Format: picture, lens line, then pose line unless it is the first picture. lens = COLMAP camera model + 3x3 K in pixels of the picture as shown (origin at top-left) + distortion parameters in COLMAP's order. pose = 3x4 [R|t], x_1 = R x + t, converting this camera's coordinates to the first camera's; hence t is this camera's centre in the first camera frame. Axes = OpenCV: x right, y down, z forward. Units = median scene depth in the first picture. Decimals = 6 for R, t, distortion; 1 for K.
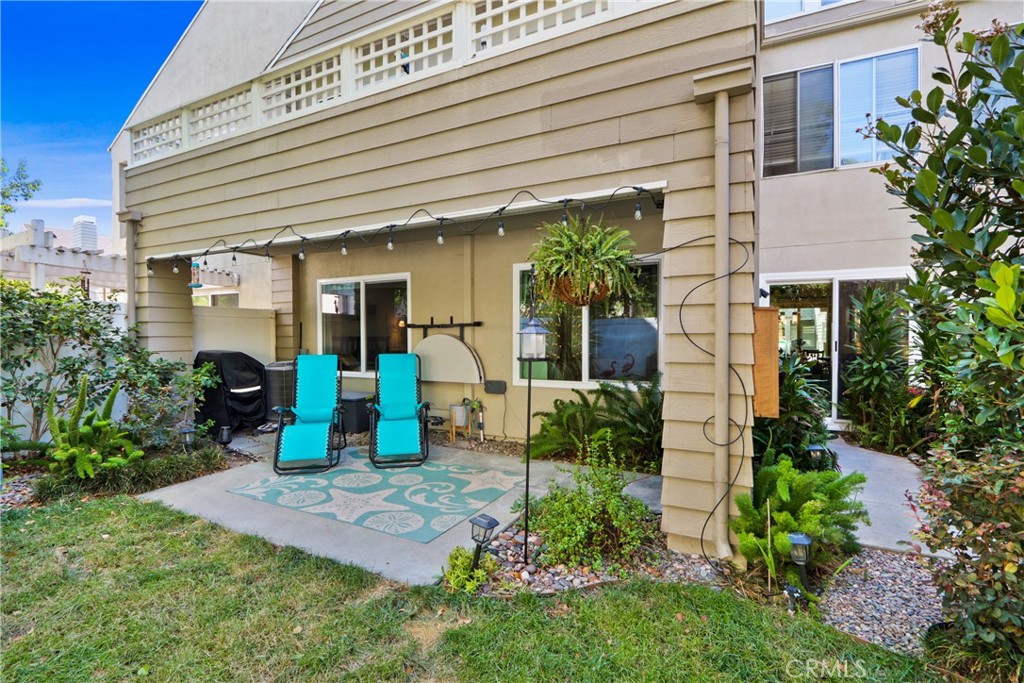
lens RADIAL K [[479.8, 0, 516.3], [0, 479.8, 341.9], [0, 0, 1]] dist [-0.012905, 0.002221]
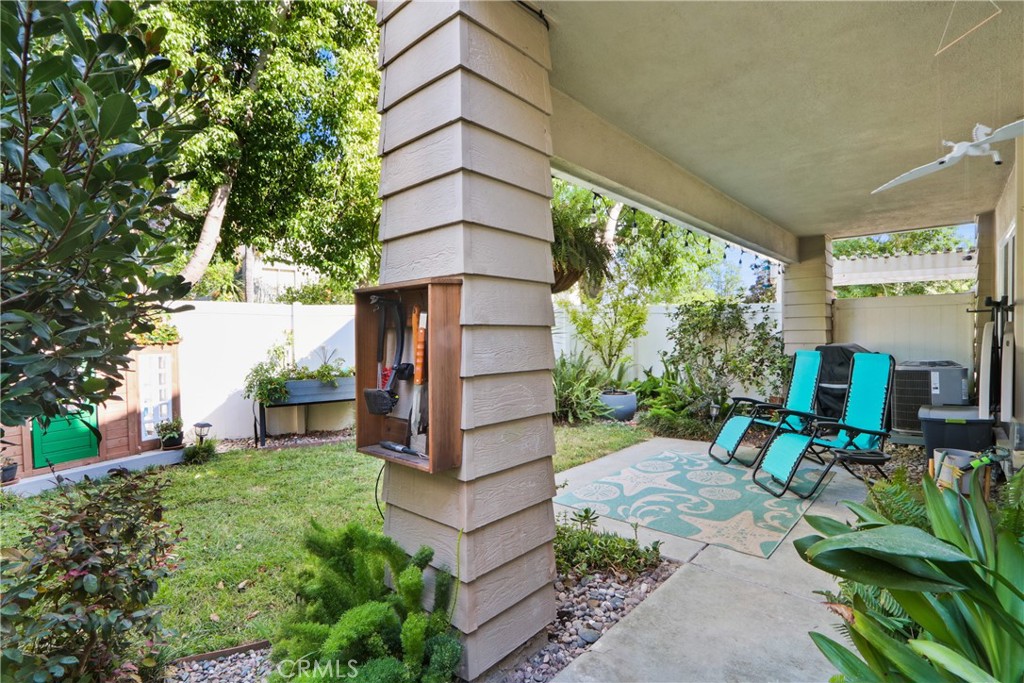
lens RADIAL K [[479.8, 0, 511.7], [0, 479.8, 342.7], [0, 0, 1]] dist [-0.012905, 0.002221]
pose [[-0.271681, 0.019375, -0.962192, 0.683798], [-0.003077, 0.999775, 0.021000, -0.004699], [0.962382, 0.008666, -0.271561, 0.839667]]
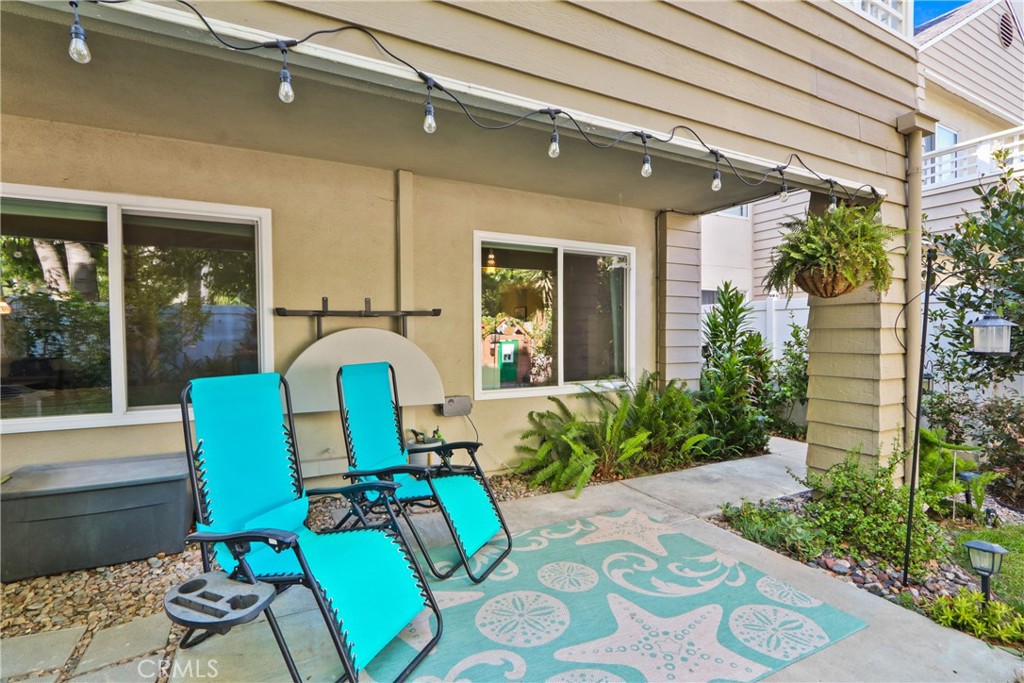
lens RADIAL K [[479.8, 0, 513.8], [0, 479.8, 340.9], [0, 0, 1]] dist [-0.012905, 0.002221]
pose [[0.579452, -0.008455, 0.814962, -0.710555], [0.011884, 0.999928, 0.001924, 0.001205], [-0.814920, 0.008571, 0.579511, 0.691546]]
